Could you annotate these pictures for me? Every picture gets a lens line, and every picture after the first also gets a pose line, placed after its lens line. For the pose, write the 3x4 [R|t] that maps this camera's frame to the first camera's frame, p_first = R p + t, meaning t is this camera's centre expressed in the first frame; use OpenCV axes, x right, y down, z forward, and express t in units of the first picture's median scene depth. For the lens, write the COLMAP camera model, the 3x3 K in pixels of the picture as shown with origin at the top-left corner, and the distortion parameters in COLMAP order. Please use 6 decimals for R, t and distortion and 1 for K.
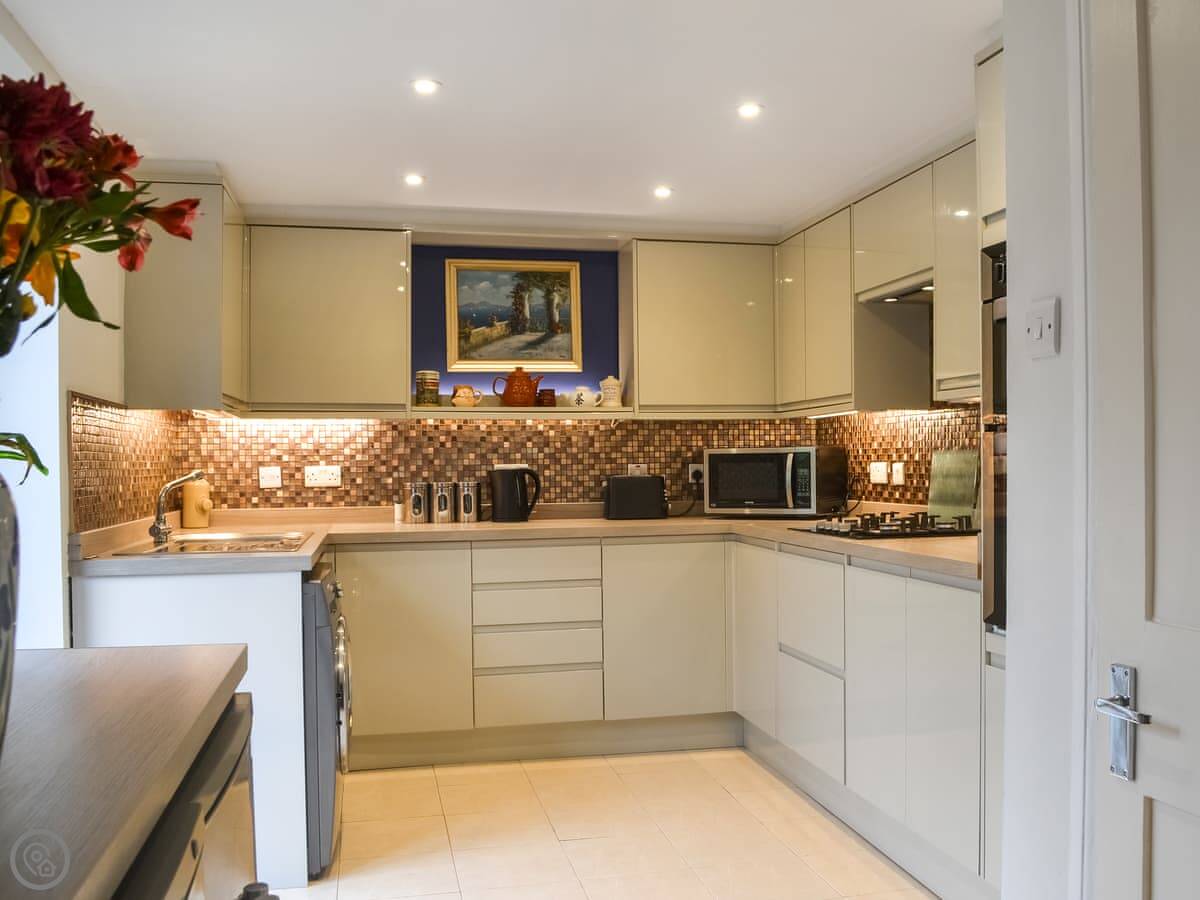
lens RADIAL K [[1158.4, 0, 602.0], [0, 1158.4, 455.6], [0, 0, 1]] dist [-0.071257, 0.000000]
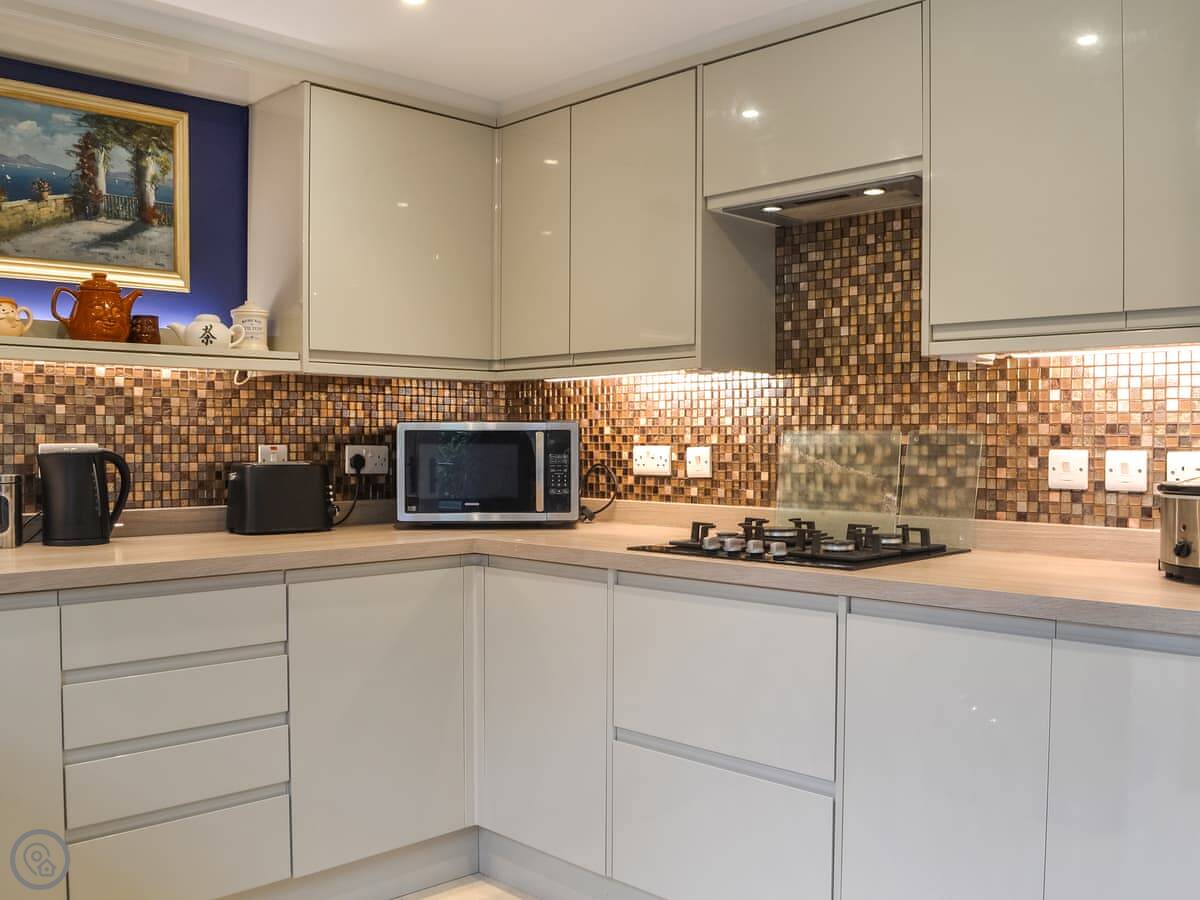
lens RADIAL K [[1158.4, 0, 598.8], [0, 1158.4, 447.7], [0, 0, 1]] dist [-0.071257, 0.000000]
pose [[0.844713, 0.007175, 0.535172, -0.161337], [-0.012894, 0.999893, 0.006946, 0.002368], [-0.535064, -0.012768, 0.844715, 0.381492]]
